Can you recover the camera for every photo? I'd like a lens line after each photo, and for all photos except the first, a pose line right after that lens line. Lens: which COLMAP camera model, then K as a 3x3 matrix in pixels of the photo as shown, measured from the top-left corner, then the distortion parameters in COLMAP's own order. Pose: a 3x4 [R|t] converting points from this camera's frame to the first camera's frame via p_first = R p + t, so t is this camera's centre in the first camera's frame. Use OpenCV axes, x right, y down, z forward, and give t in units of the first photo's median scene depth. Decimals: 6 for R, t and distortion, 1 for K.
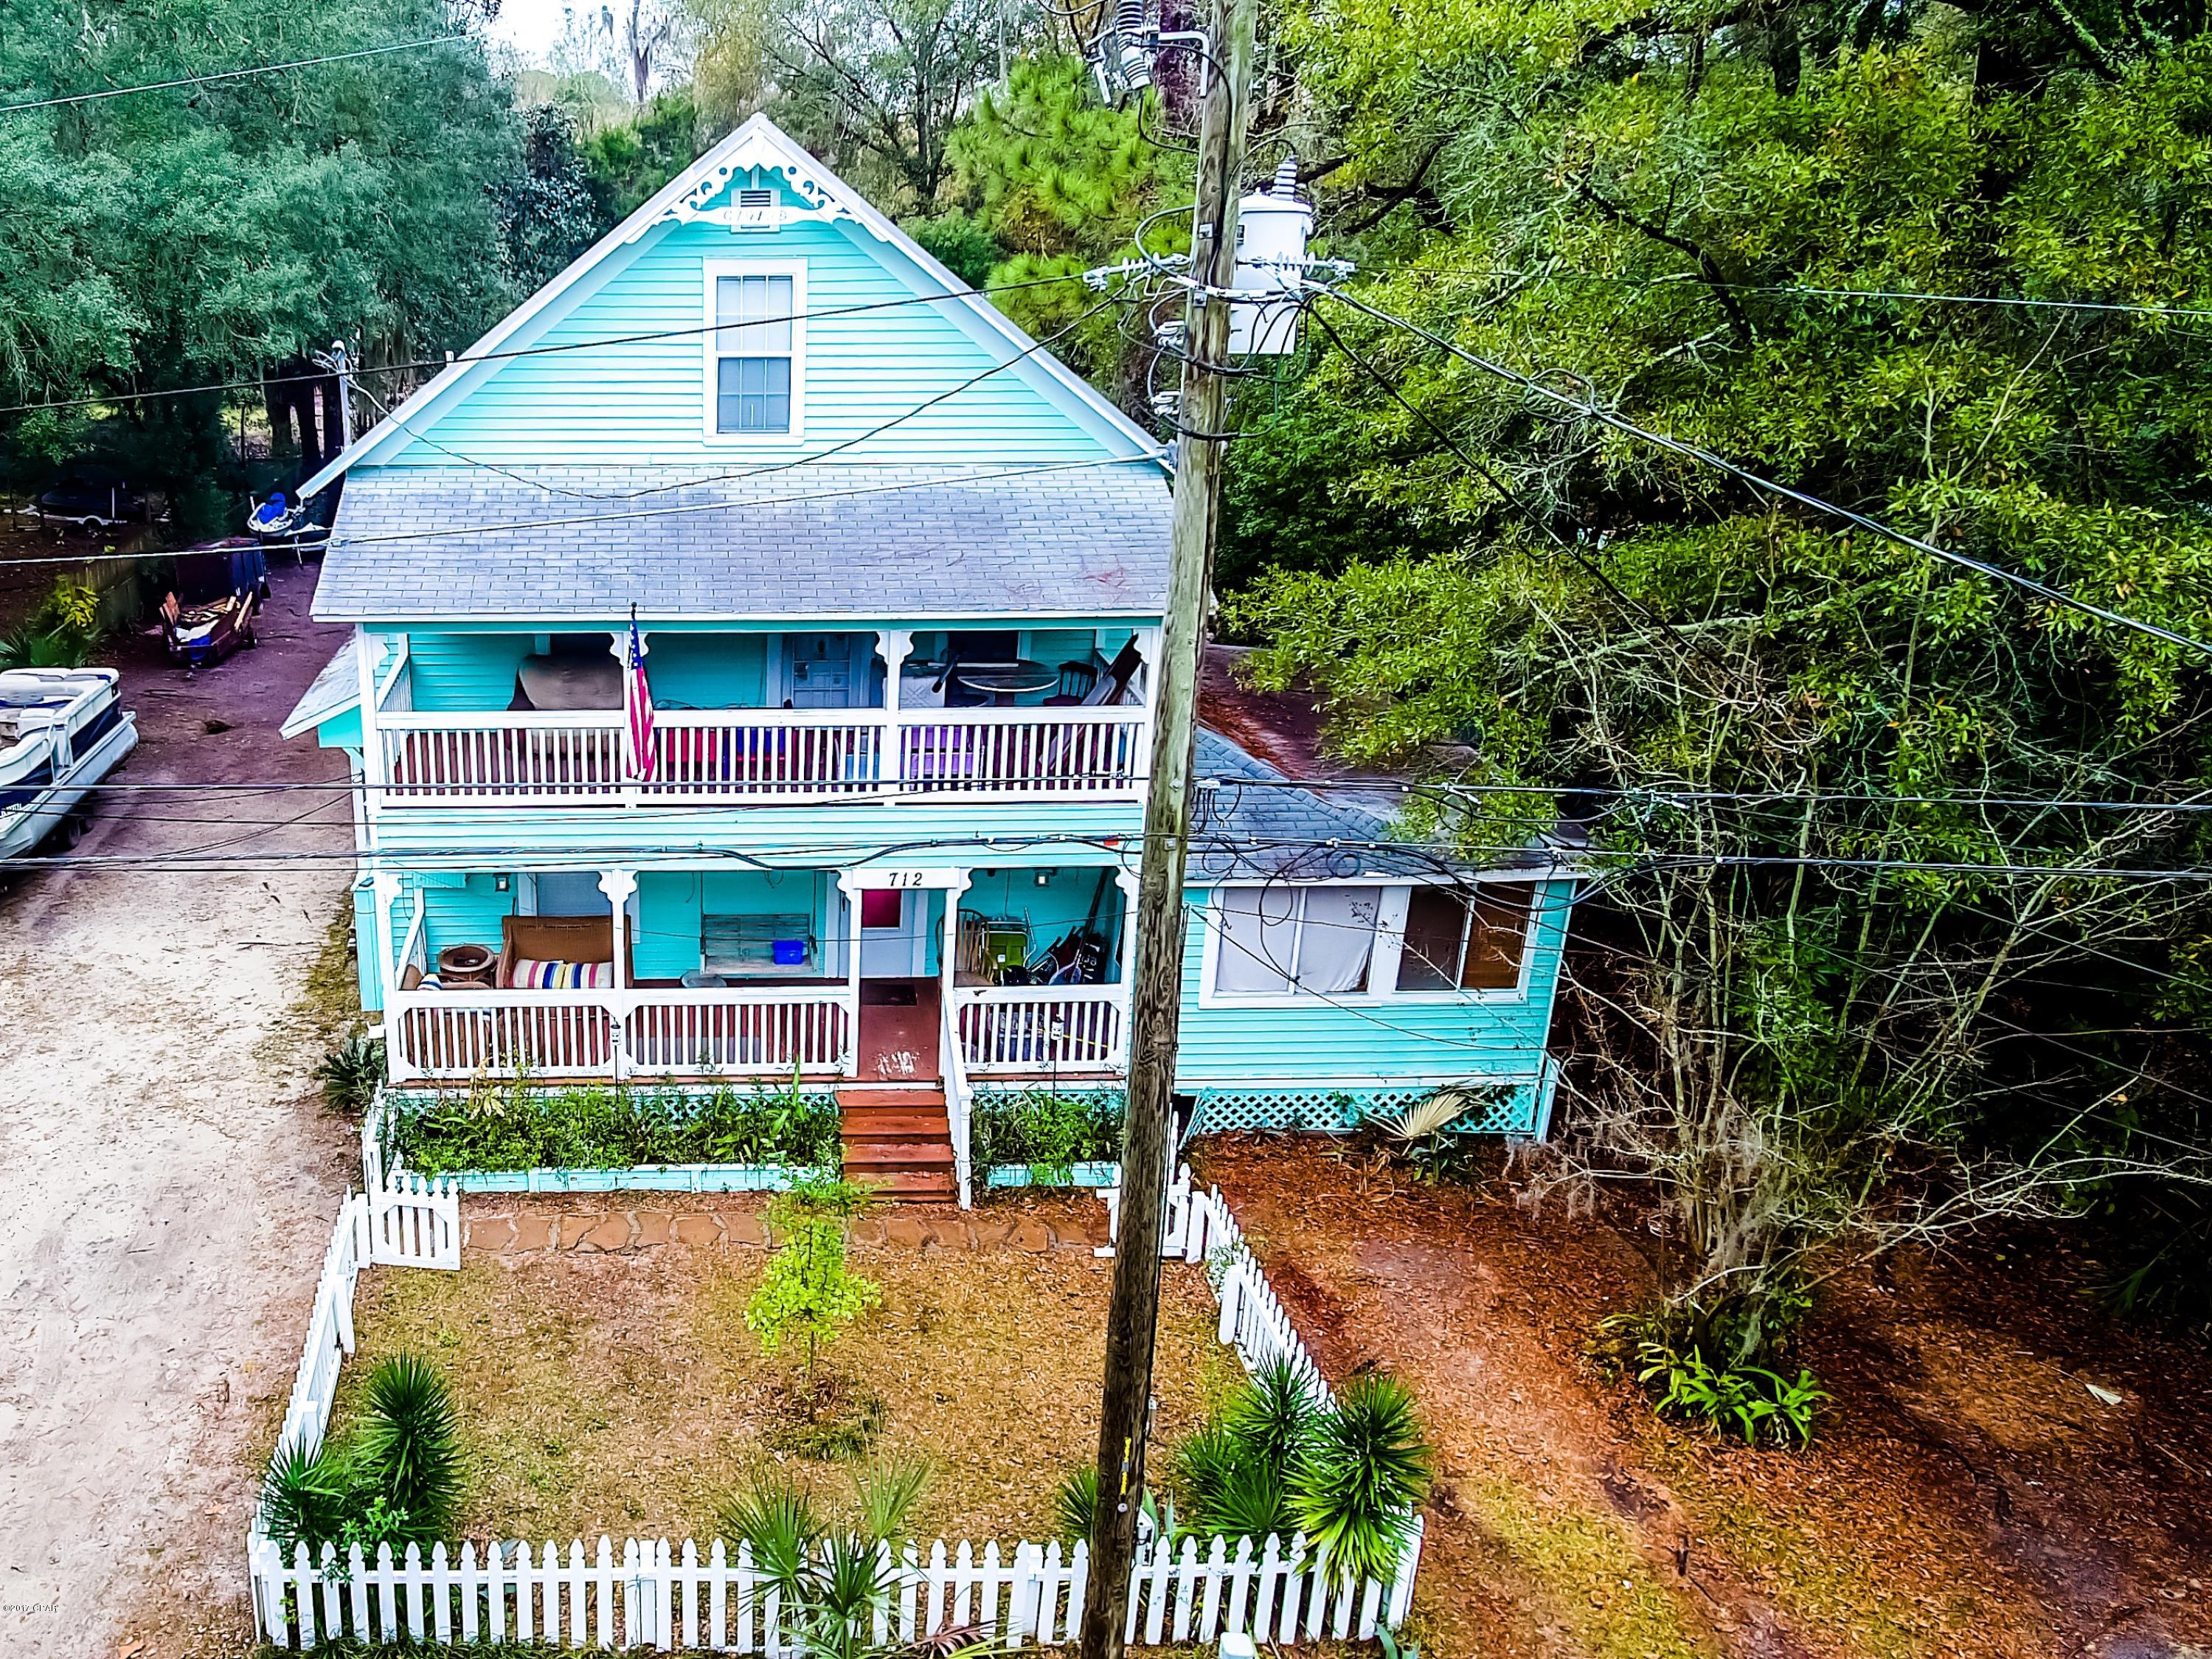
lens RADIAL K [[1690.5, 0, 685.2], [0, 1690.5, 830.7], [0, 0, 1]] dist [0.057795, -0.000522]
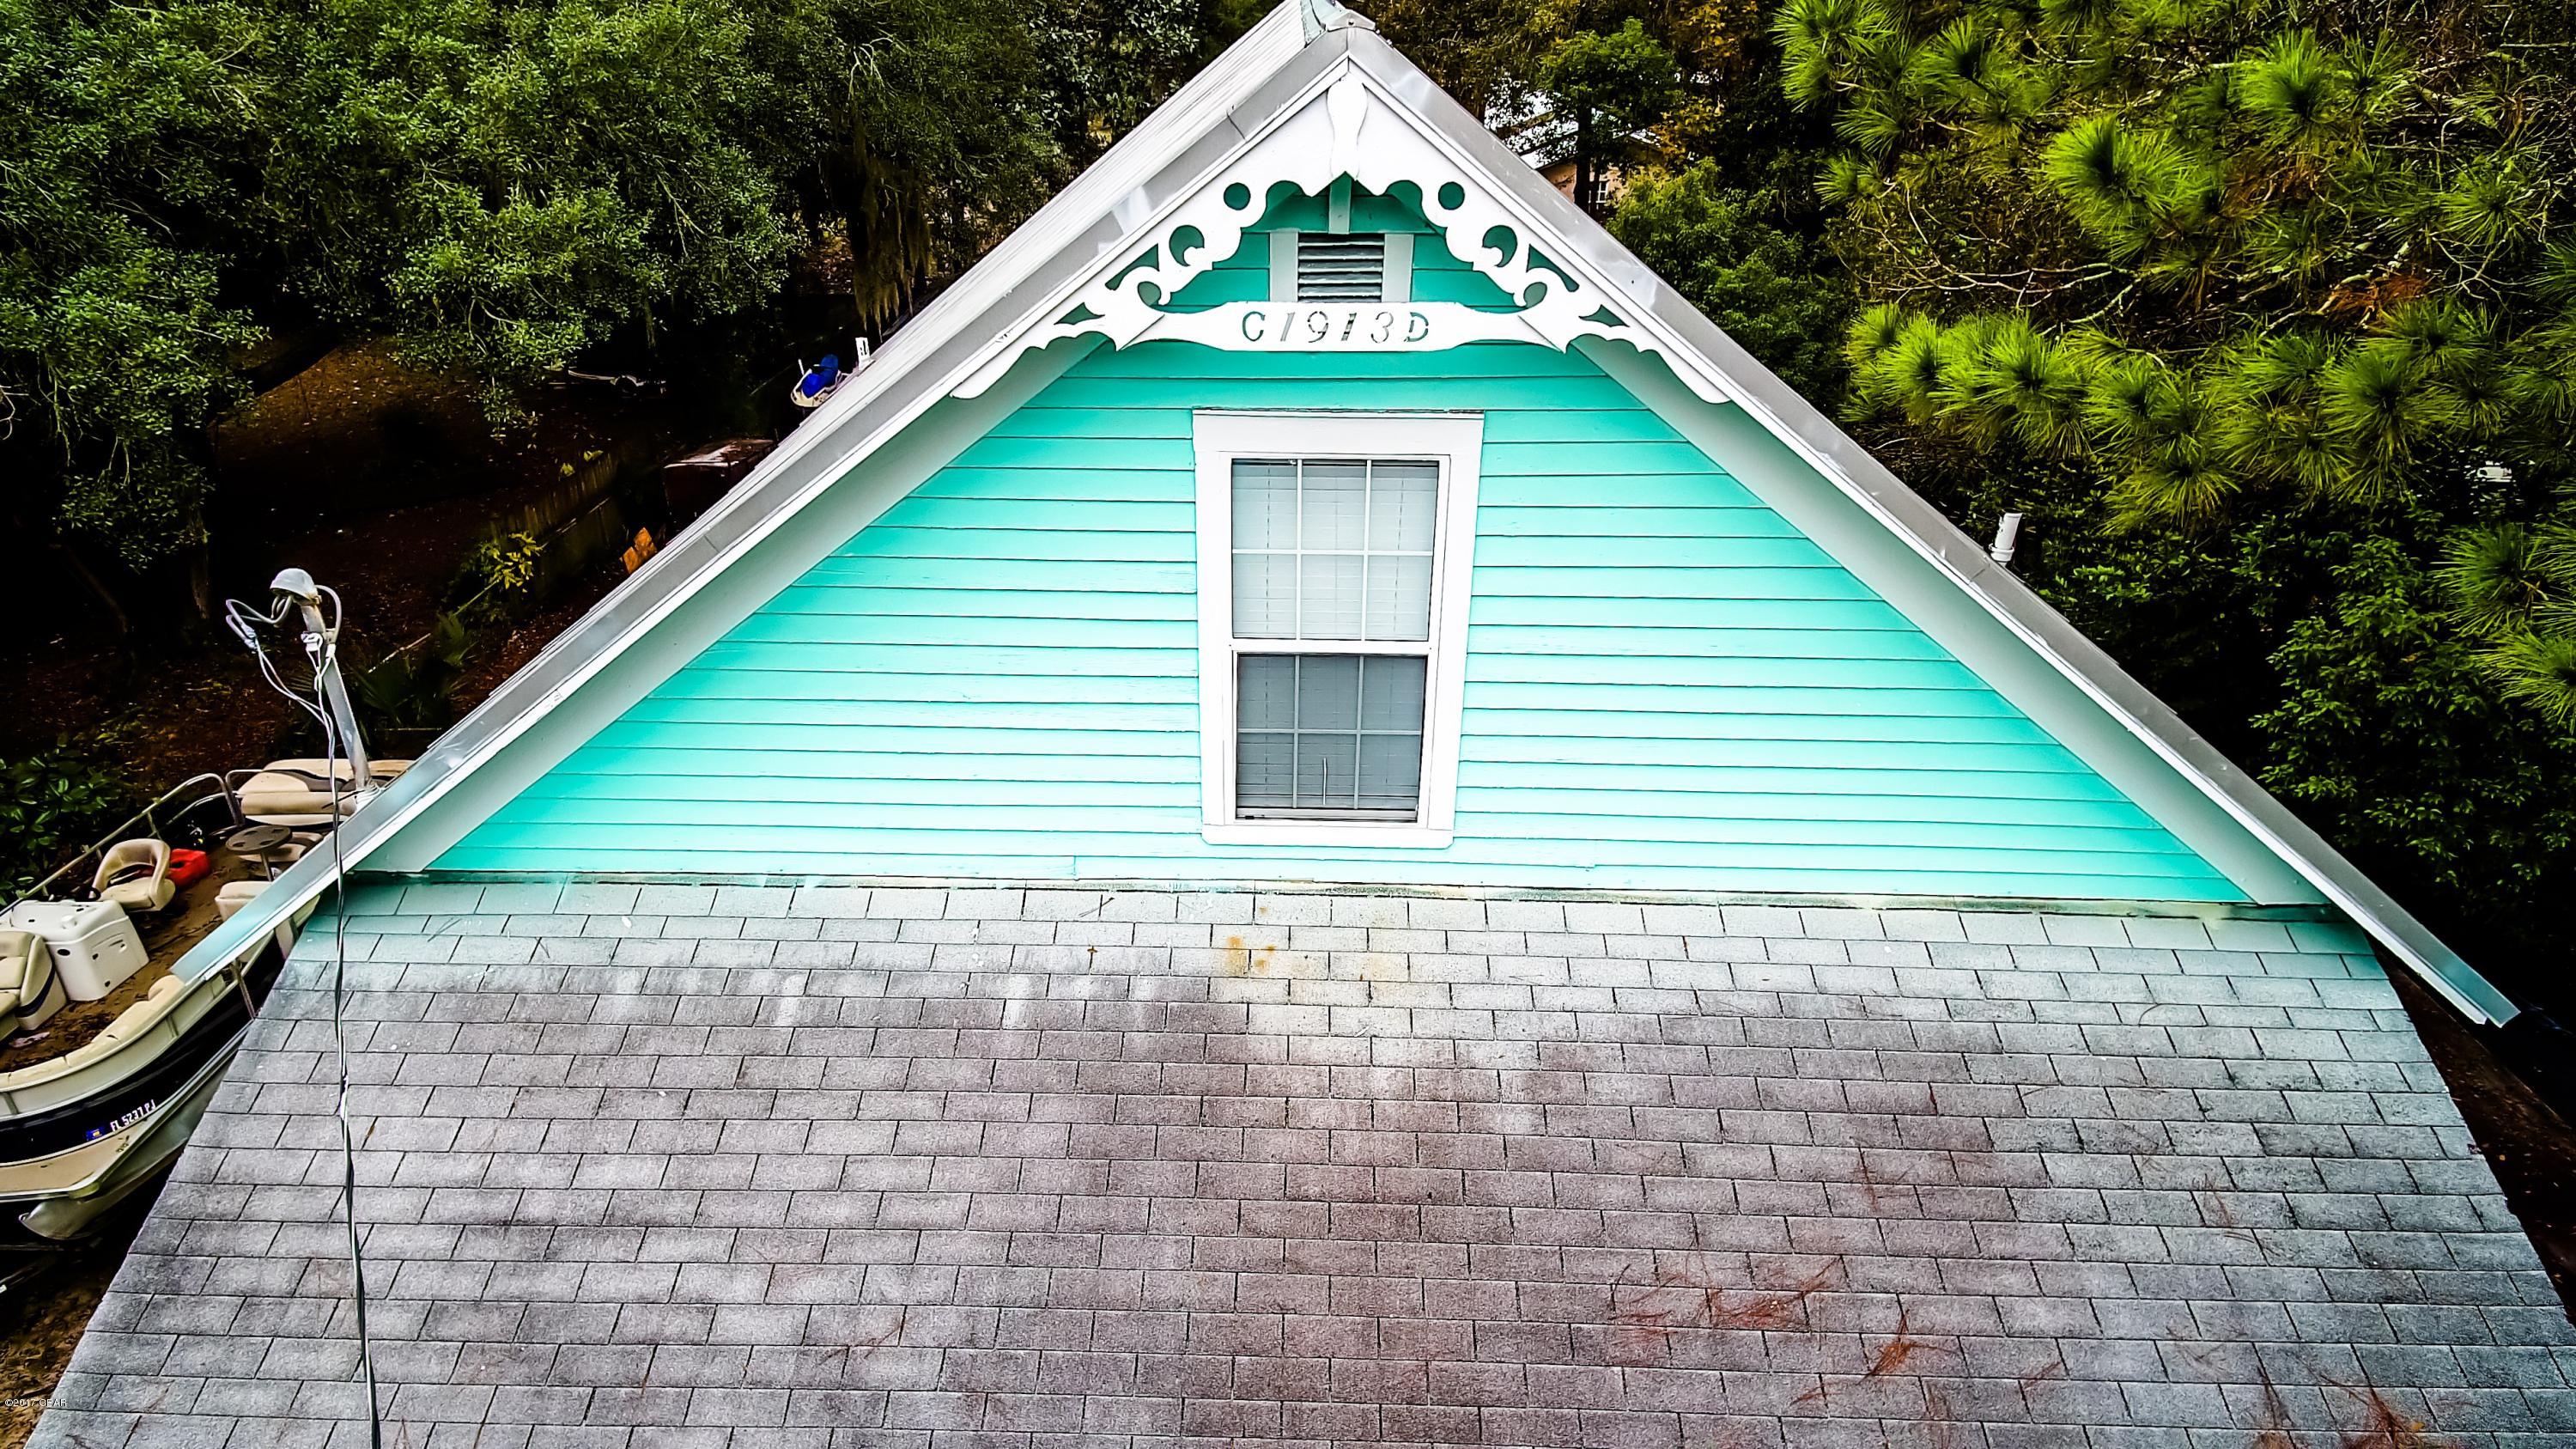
lens RADIAL K [[1470.1, 0, 1262.1], [0, 1470.1, 728.0], [0, 0, 1]] dist [0.062172, -0.052097]
pose [[0.999124, 0.023867, -0.034381, 0.036508], [-0.019576, 0.992561, 0.120161, -0.299347], [0.036993, -0.119383, 0.992159, 0.662711]]
